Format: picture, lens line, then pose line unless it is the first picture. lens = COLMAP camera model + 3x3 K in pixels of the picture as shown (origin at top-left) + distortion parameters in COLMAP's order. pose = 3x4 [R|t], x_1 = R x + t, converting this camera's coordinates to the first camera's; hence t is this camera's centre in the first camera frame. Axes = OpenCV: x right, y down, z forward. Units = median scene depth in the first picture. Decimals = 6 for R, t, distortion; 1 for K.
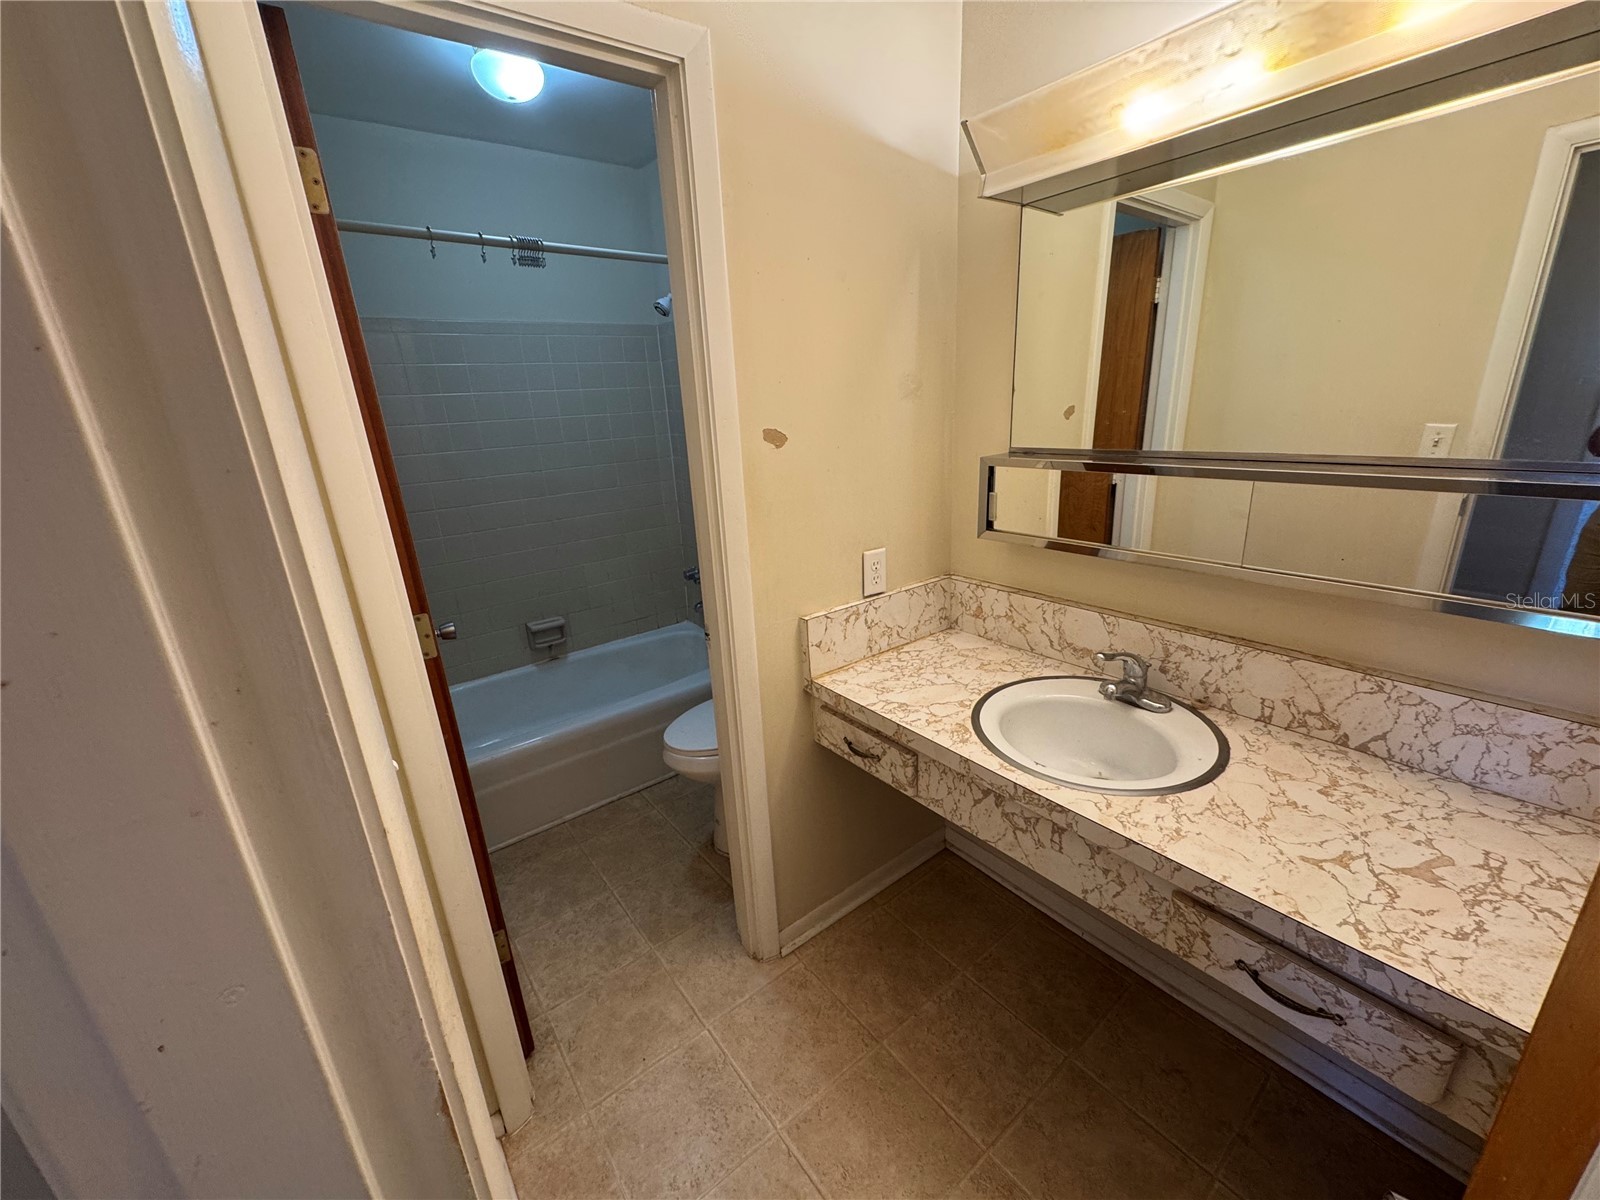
lens RADIAL K [[640.6, 0, 800.0], [0, 640.6, 600.0], [0, 0, 1]] dist [-0.003541, 0.000179]
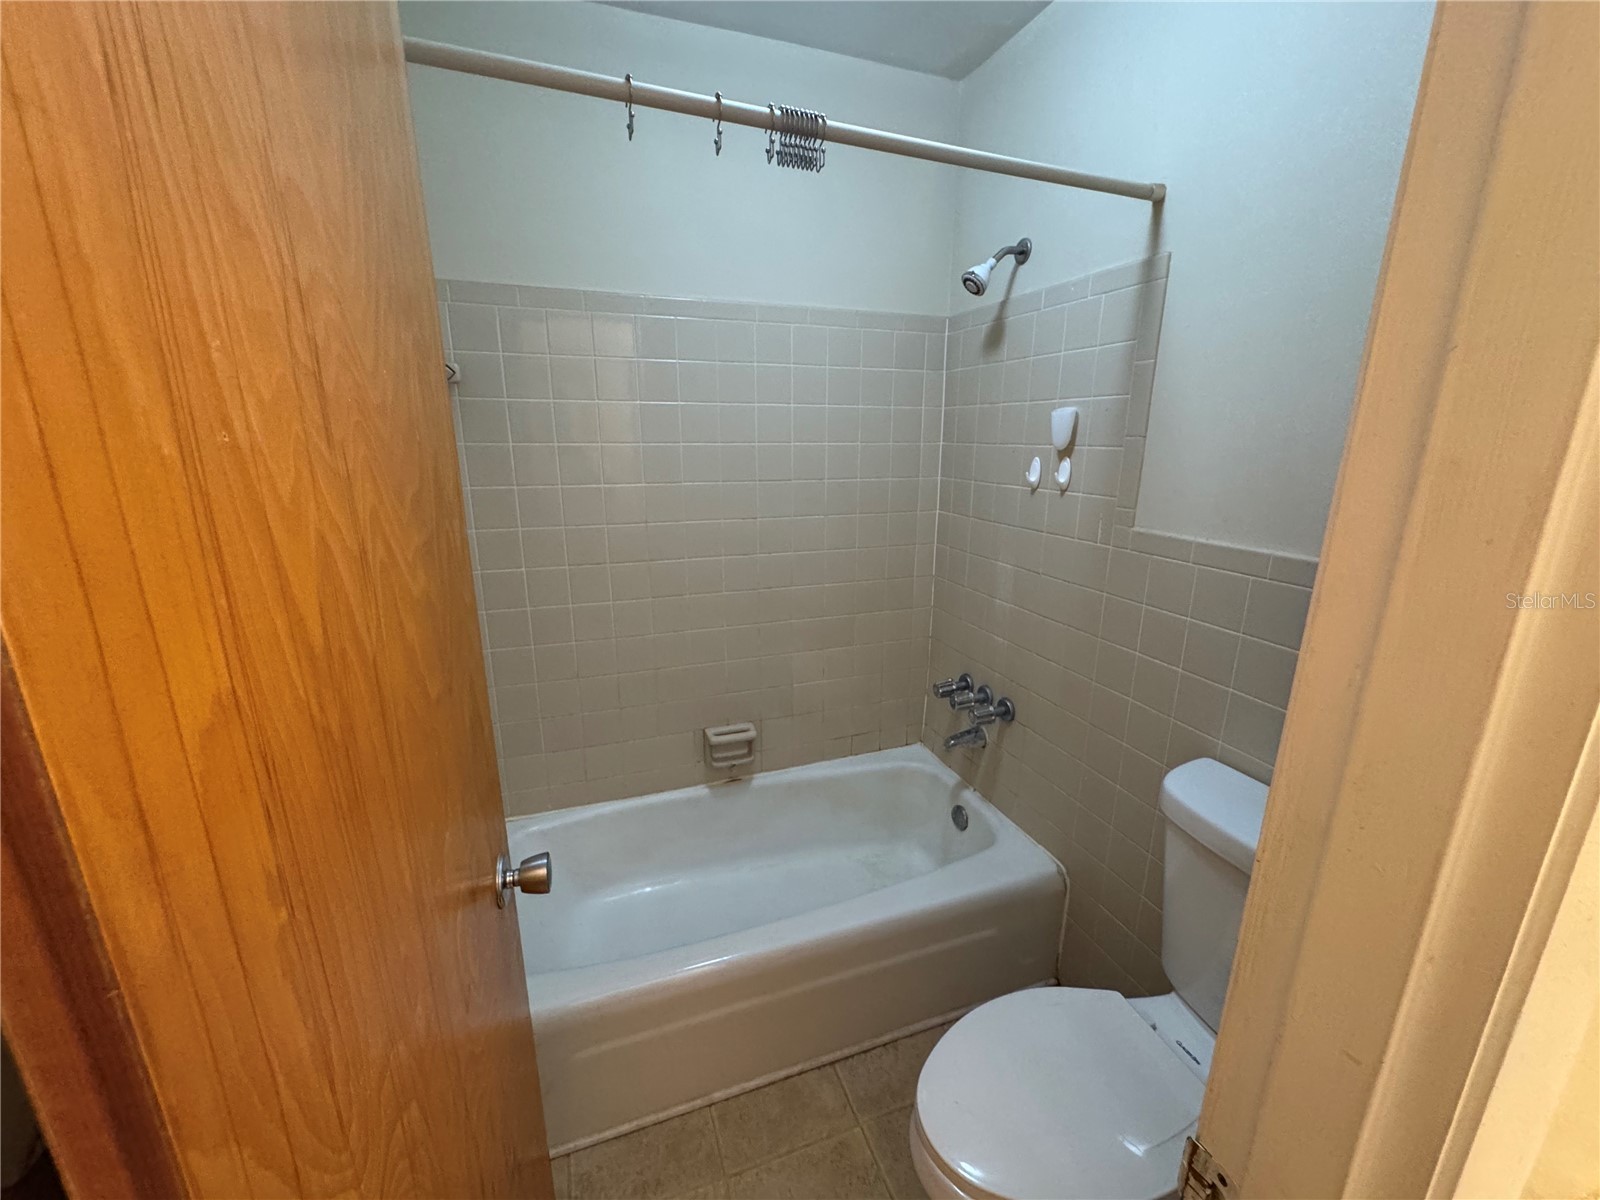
lens RADIAL K [[640.6, 0, 800.0], [0, 640.6, 600.0], [0, 0, 1]] dist [-0.003541, 0.000179]
pose [[0.952132, 0.128351, -0.277436, -0.169299], [-0.140773, 0.989720, -0.025241, -0.113051], [0.271344, 0.063089, 0.960413, 0.385656]]
